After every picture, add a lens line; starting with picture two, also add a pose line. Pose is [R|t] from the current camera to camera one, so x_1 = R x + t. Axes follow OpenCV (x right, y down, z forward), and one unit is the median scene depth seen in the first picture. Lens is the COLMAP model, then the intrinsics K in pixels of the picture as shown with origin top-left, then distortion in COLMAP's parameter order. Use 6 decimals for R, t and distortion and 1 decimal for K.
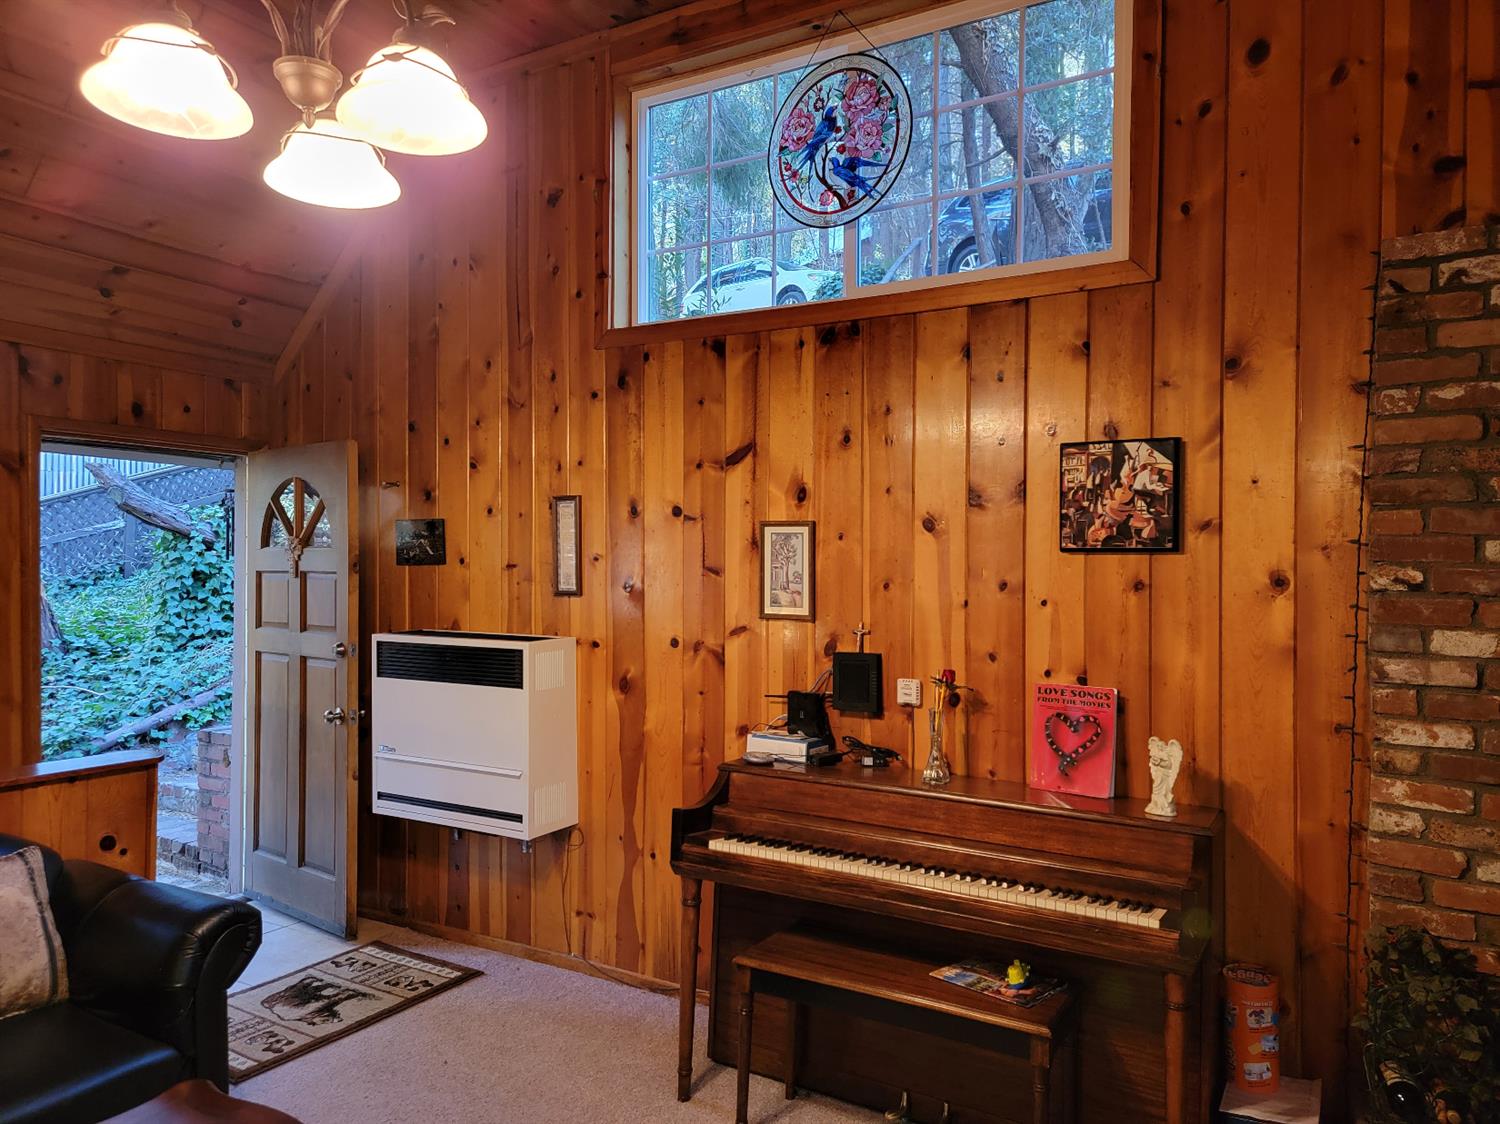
lens RADIAL K [[1033.2, 0, 762.0], [0, 1033.2, 563.7], [0, 0, 1]] dist [0.085850, -0.064534]
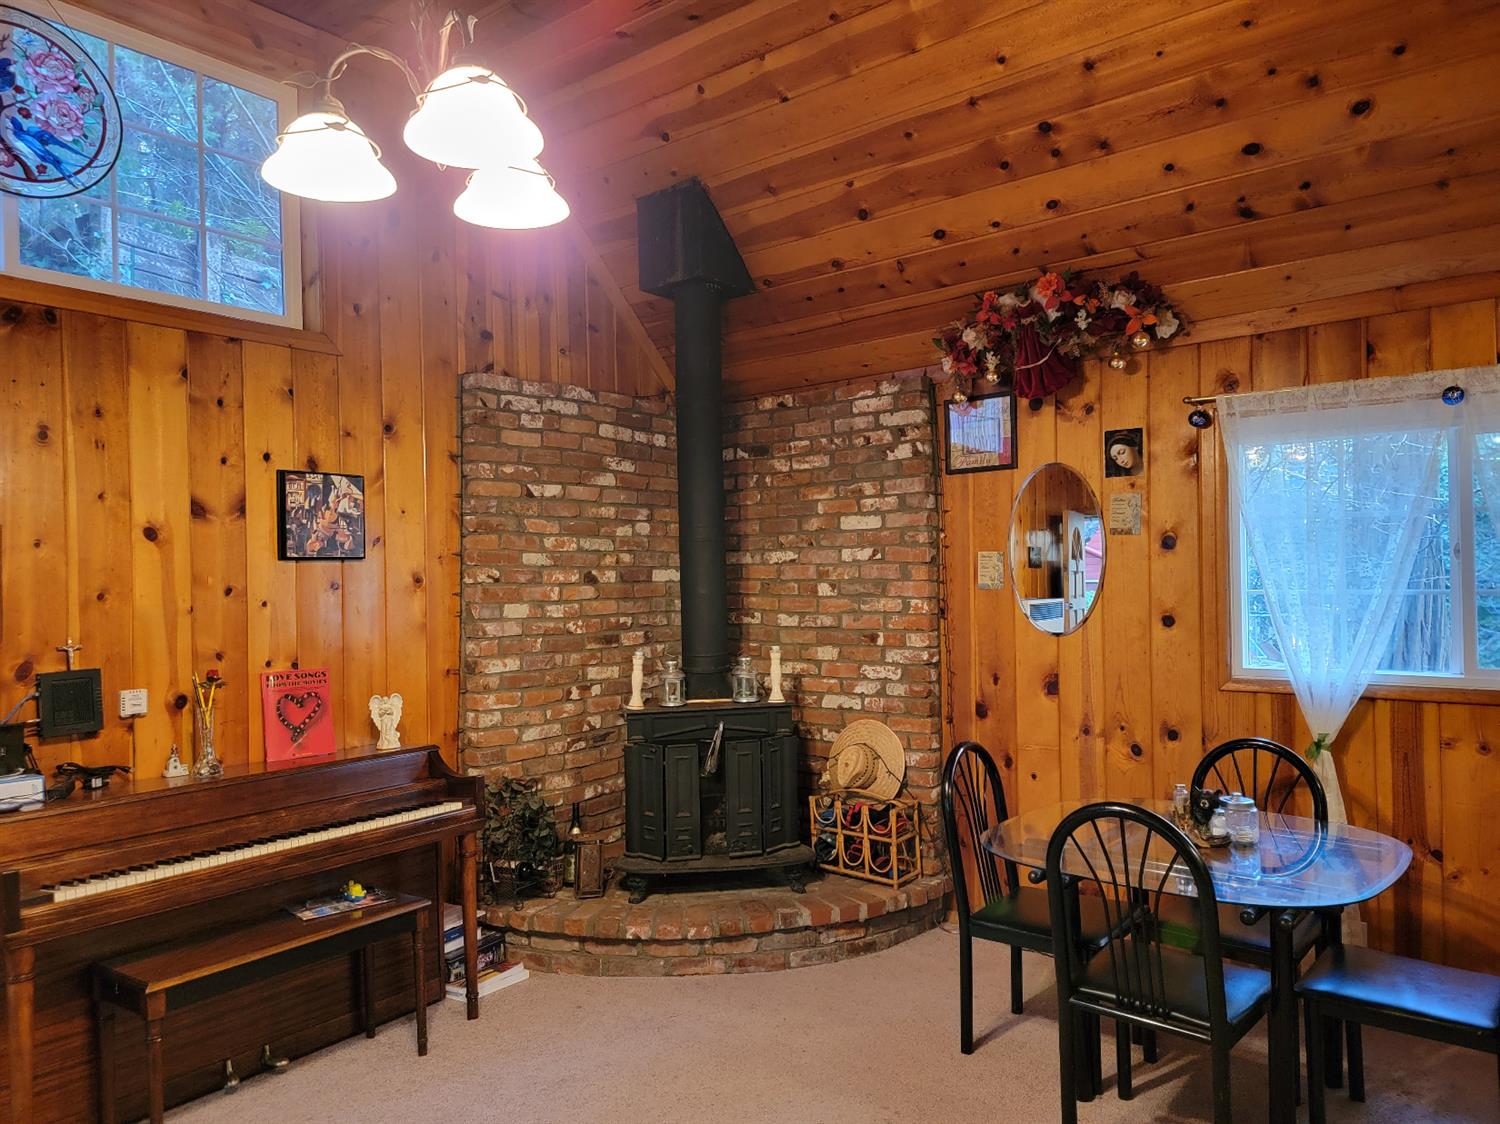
lens RADIAL K [[1033.2, 0, 762.0], [0, 1033.2, 563.7], [0, 0, 1]] dist [0.085850, -0.064534]
pose [[0.134001, -0.000349, 0.990981, -0.850252], [0.022673, 0.999739, -0.002714, 0.008566], [-0.990722, 0.022832, 0.133974, 0.296042]]
